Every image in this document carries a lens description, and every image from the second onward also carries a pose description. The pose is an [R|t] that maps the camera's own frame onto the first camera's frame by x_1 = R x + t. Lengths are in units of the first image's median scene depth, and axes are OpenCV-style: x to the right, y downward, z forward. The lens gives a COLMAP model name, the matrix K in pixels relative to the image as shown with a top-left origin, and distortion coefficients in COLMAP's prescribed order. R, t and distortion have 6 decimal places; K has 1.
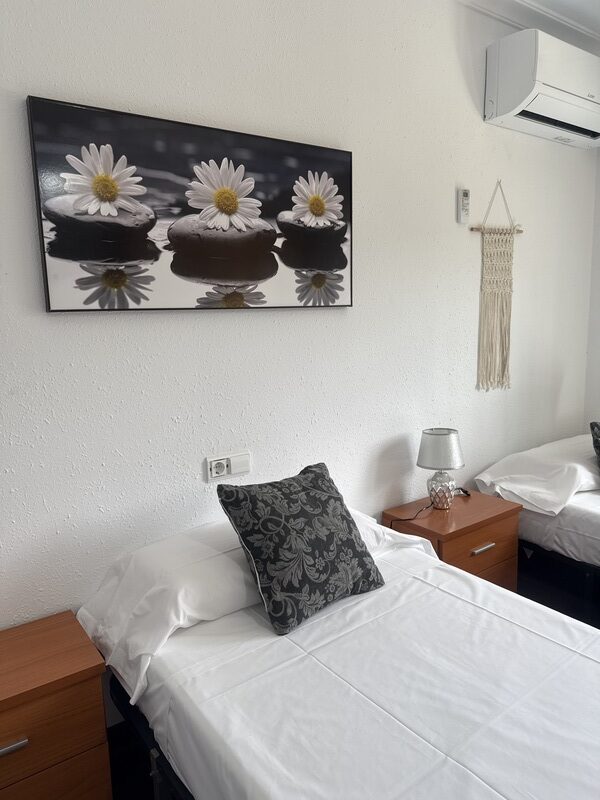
lens RADIAL K [[559.0, 0, 298.4], [0, 559.0, 402.1], [0, 0, 1]] dist [0.052372, -0.016804]
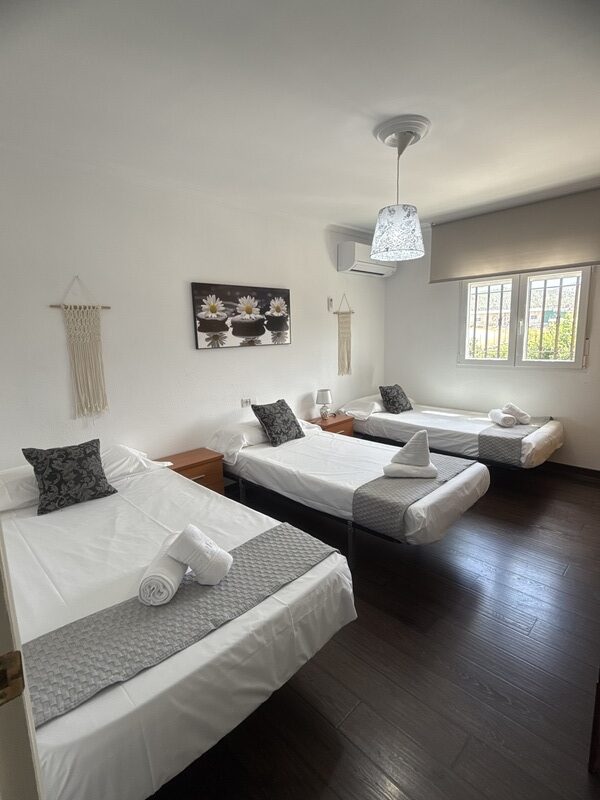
lens RADIAL K [[396.2, 0, 300.7], [0, 396.2, 399.2], [0, 0, 1]] dist [-0.001085, -0.000008]
pose [[0.986847, -0.026166, 0.159527, -0.206438], [0.024607, 0.999628, 0.011740, 0.092142], [-0.159775, -0.007660, 0.987124, -1.098557]]
